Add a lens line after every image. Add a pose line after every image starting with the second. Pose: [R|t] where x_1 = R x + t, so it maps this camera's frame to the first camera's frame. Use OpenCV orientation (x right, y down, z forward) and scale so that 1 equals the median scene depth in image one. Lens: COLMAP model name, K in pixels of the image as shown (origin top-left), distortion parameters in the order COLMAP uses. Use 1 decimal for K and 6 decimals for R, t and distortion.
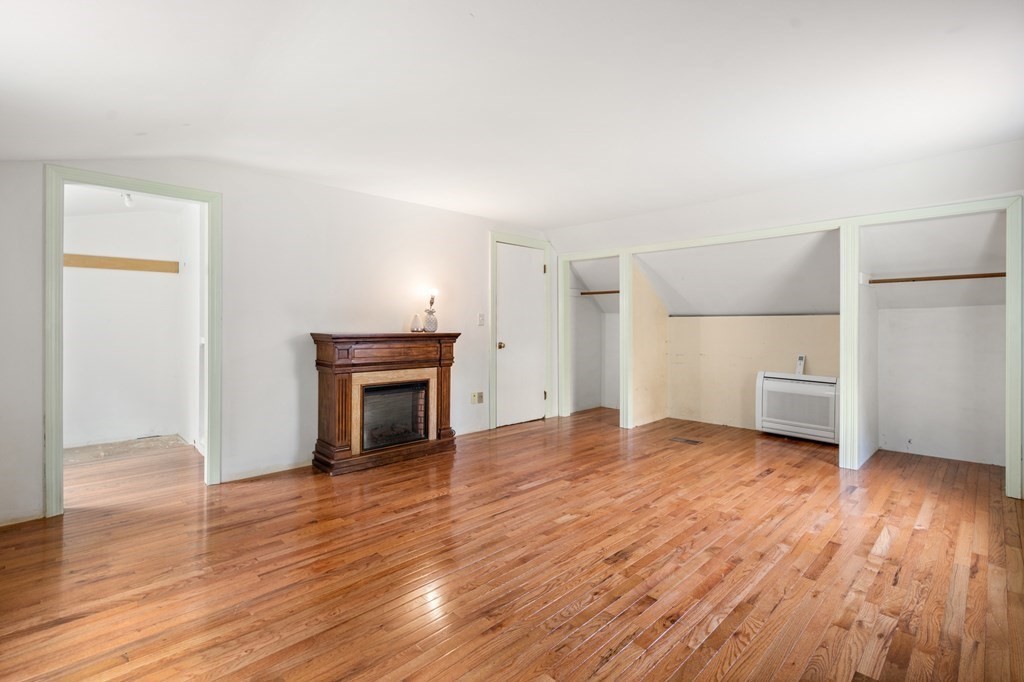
lens RADIAL K [[468.0, 0, 510.1], [0, 468.0, 332.7], [0, 0, 1]] dist [-0.005579, 0.000469]
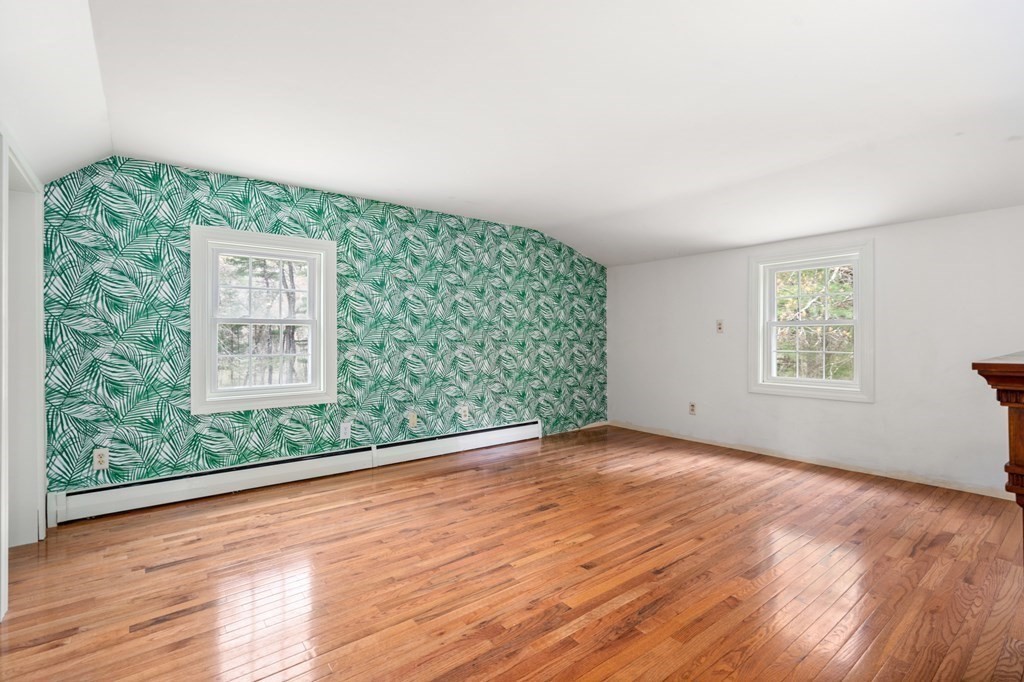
lens RADIAL K [[468.0, 0, 513.2], [0, 468.0, 337.2], [0, 0, 1]] dist [-0.005579, 0.000469]
pose [[-0.994475, 0.002819, 0.104939, 0.182956], [0.005312, 0.999710, 0.023484, -0.036611], [-0.104842, 0.023912, -0.994201, 2.290744]]
